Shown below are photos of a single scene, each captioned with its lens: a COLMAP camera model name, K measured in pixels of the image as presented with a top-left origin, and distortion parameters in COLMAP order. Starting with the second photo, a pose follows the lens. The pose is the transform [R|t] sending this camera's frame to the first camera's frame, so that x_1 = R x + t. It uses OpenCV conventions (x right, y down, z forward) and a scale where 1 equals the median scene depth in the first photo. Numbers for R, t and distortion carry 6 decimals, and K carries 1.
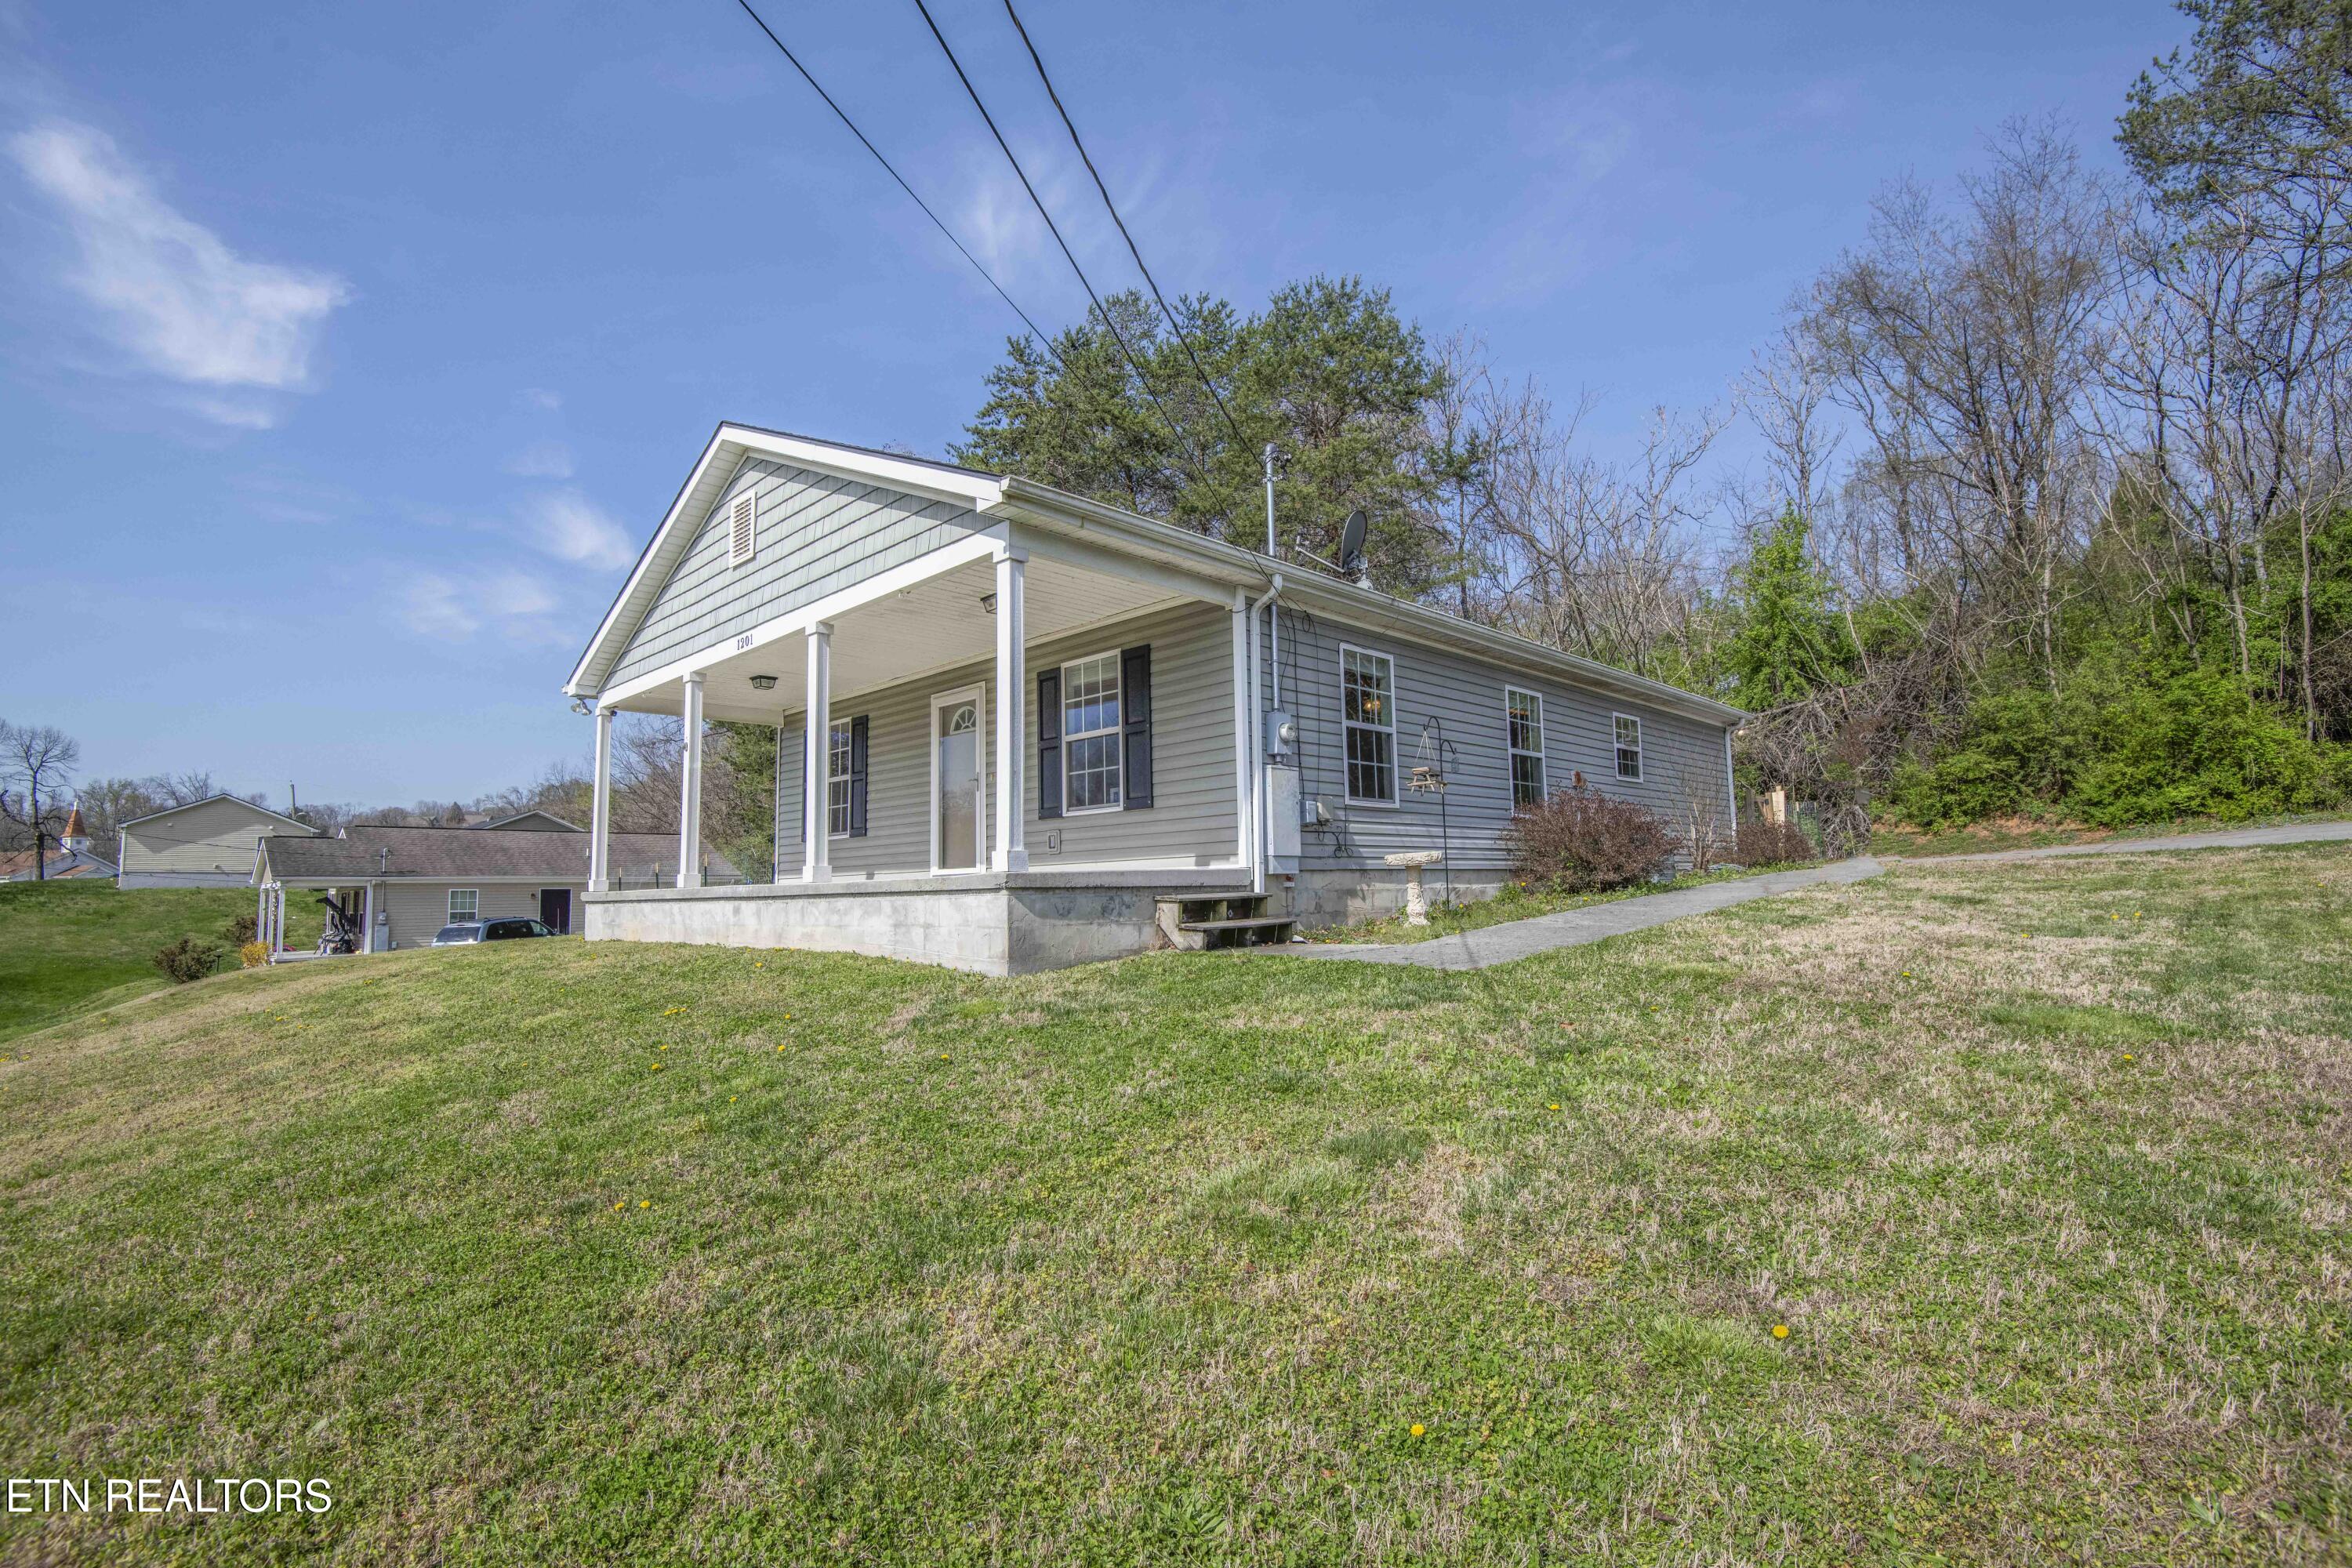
lens RADIAL K [[1097.9, 0, 1188.8], [0, 1097.9, 786.2], [0, 0, 1]] dist [-0.014846, -0.013599]
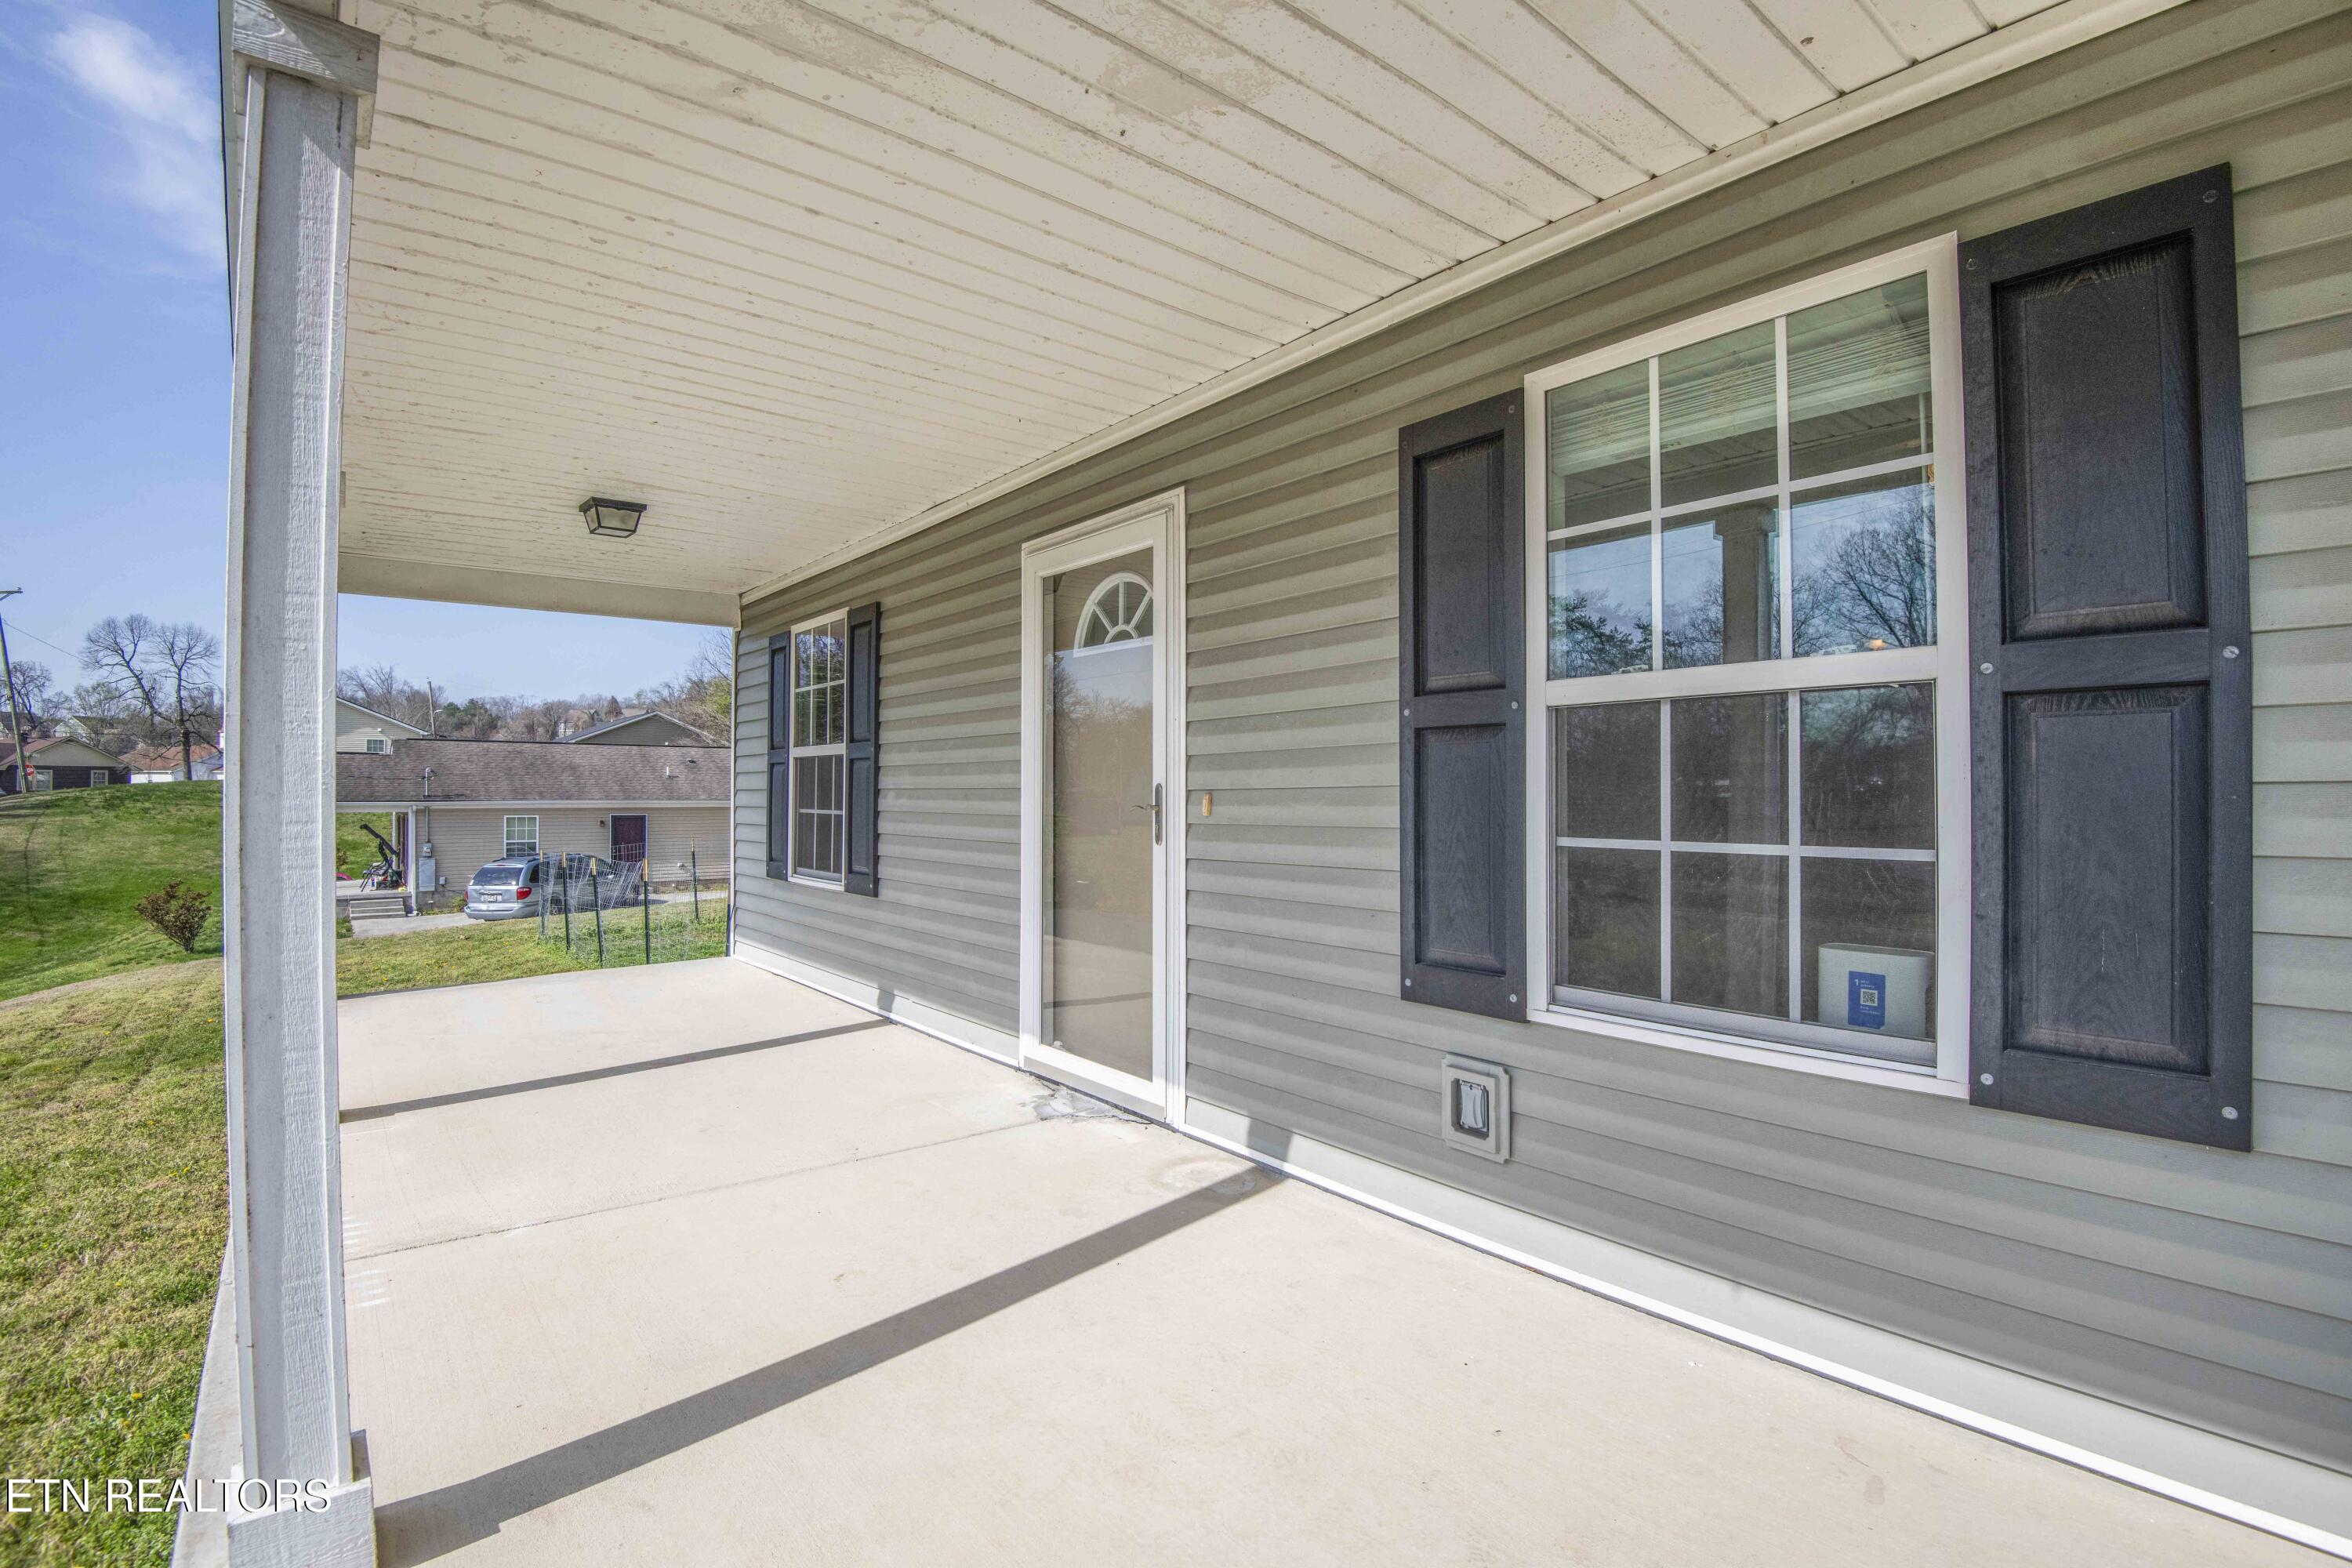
lens RADIAL K [[1097.9, 0, 1188.8], [0, 1097.9, 786.2], [0, 0, 1]] dist [-0.014846, -0.013599]
pose [[0.993059, 0.019312, -0.116024, -0.162262], [-0.008427, 0.995575, 0.093587, -0.045163], [0.117318, -0.091959, 0.988828, 0.759784]]
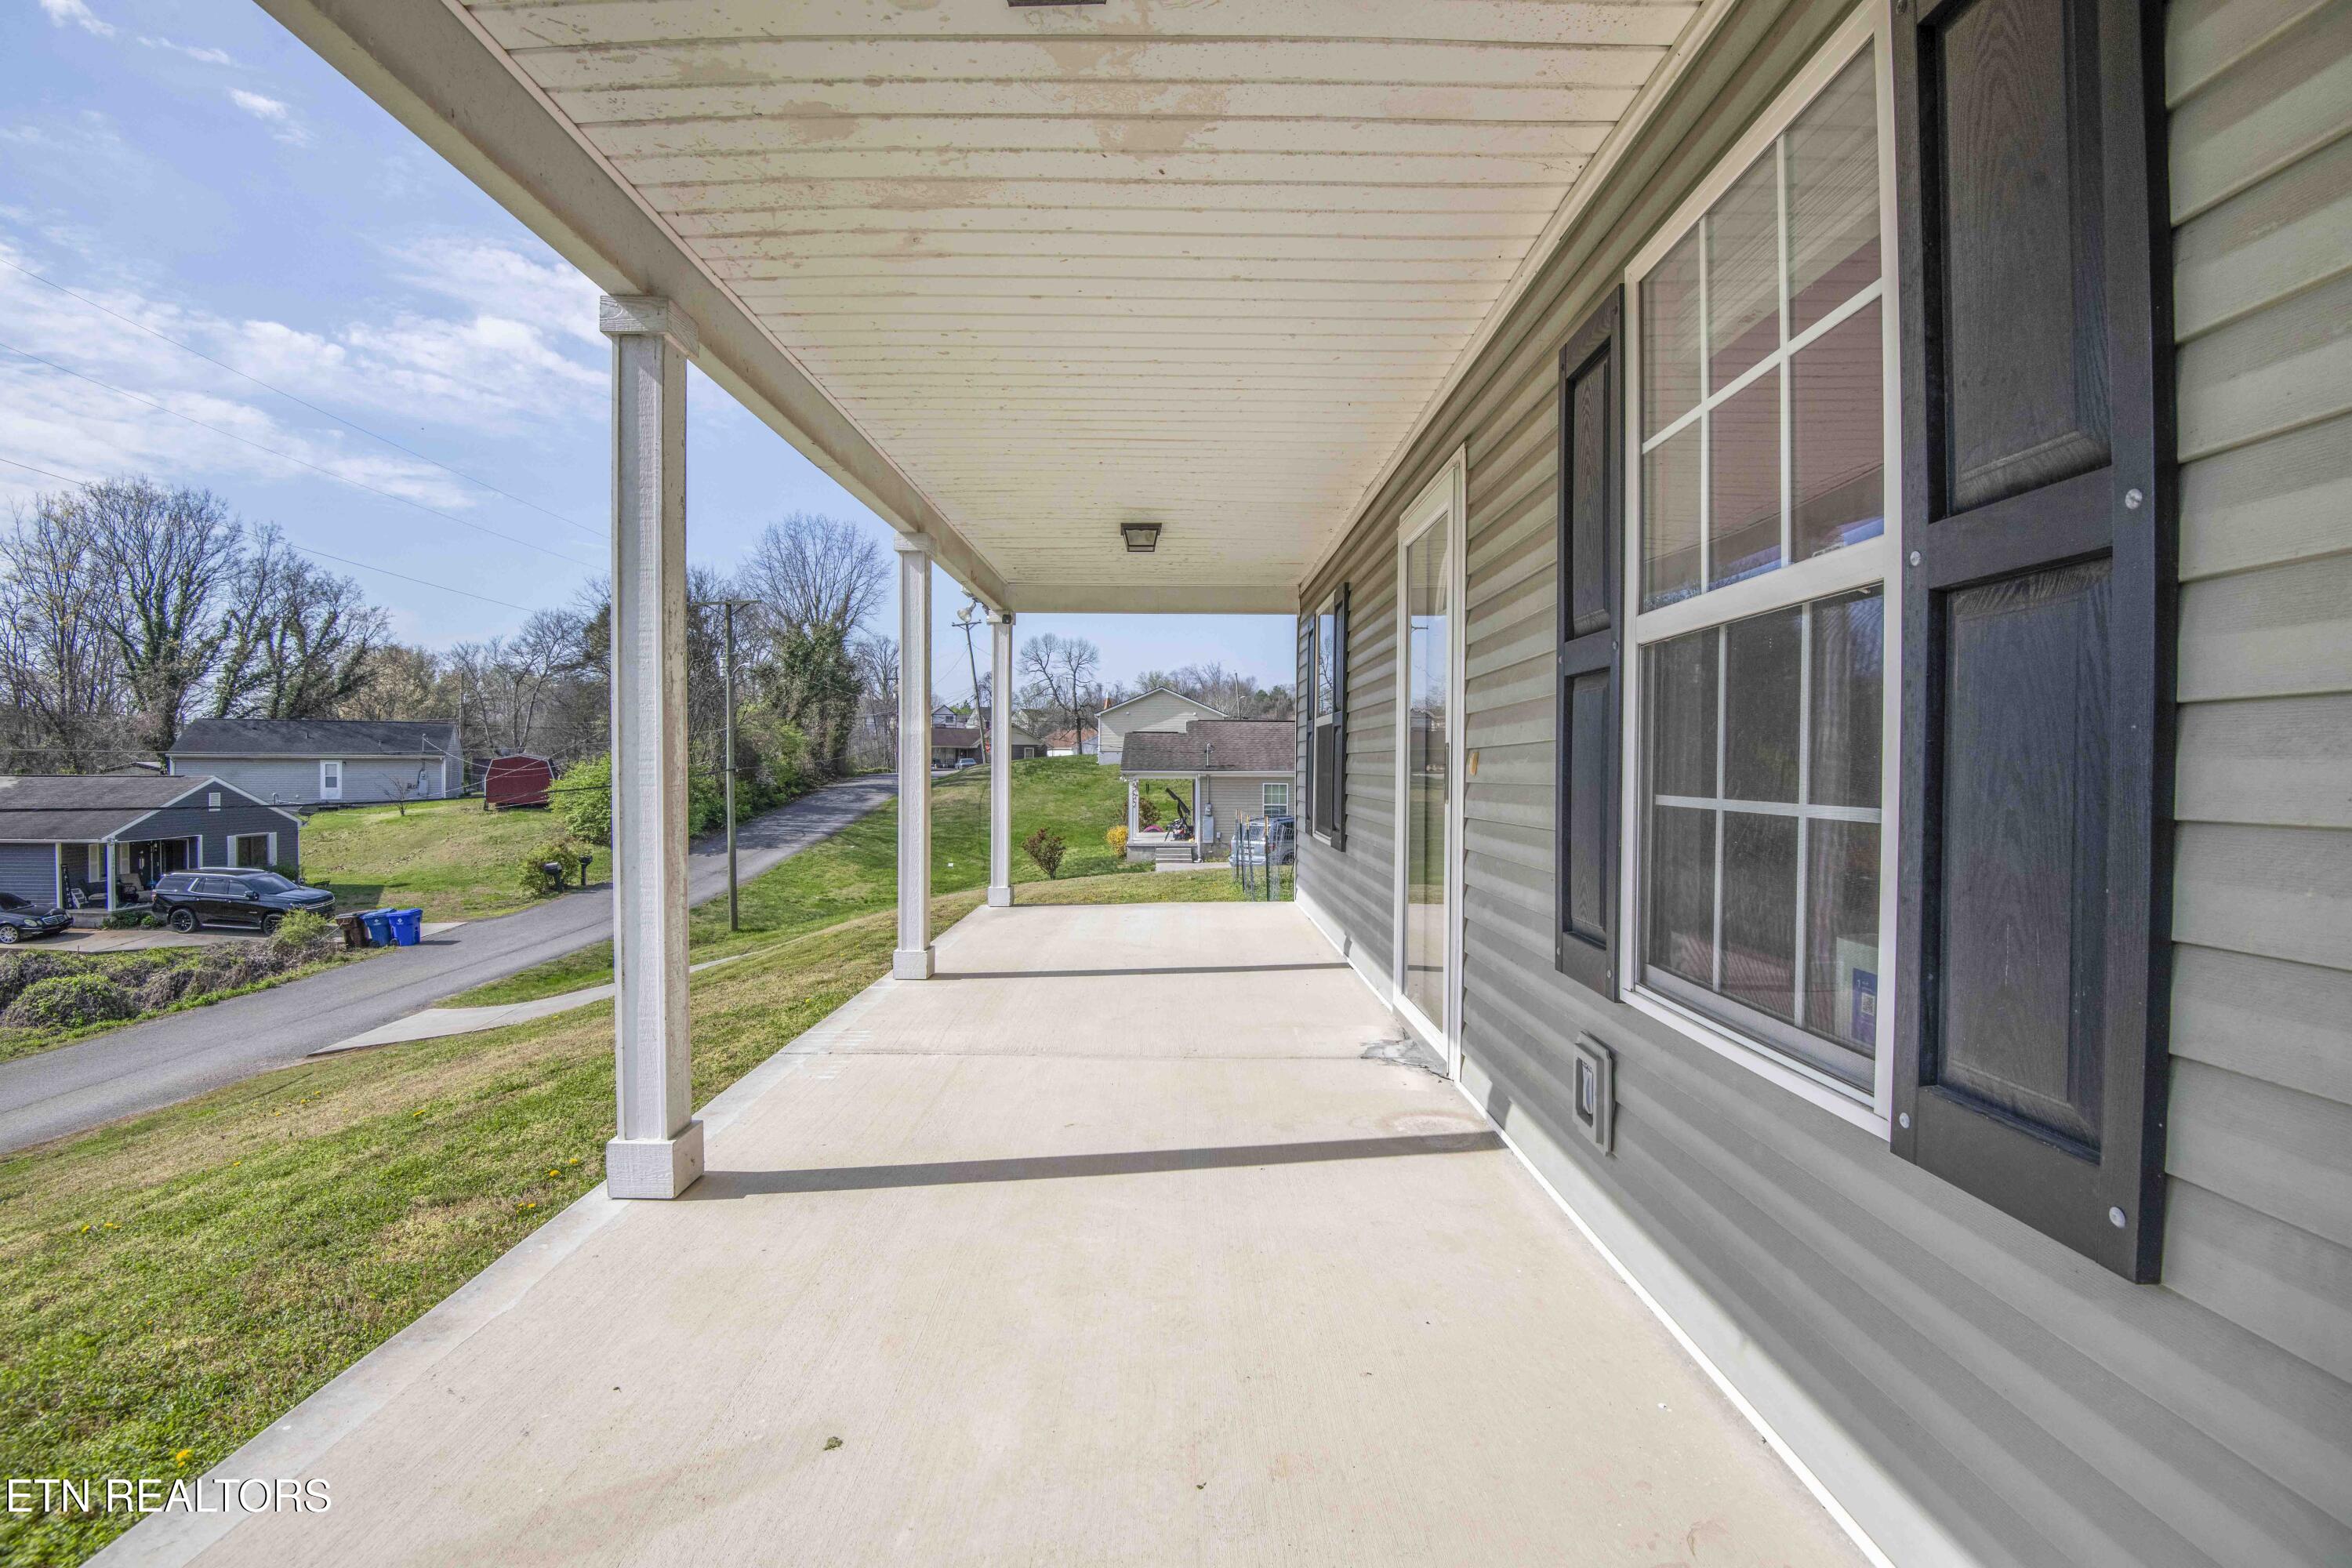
lens RADIAL K [[1094.0, 0, 1176.0], [0, 1094.0, 784.0], [0, 0, 1]] dist [-0.012173, -0.008984]
pose [[0.702032, 0.035940, -0.711238, -0.026295], [0.050849, 0.993647, 0.100402, -0.039851], [0.710328, -0.106651, 0.695744, 0.795998]]
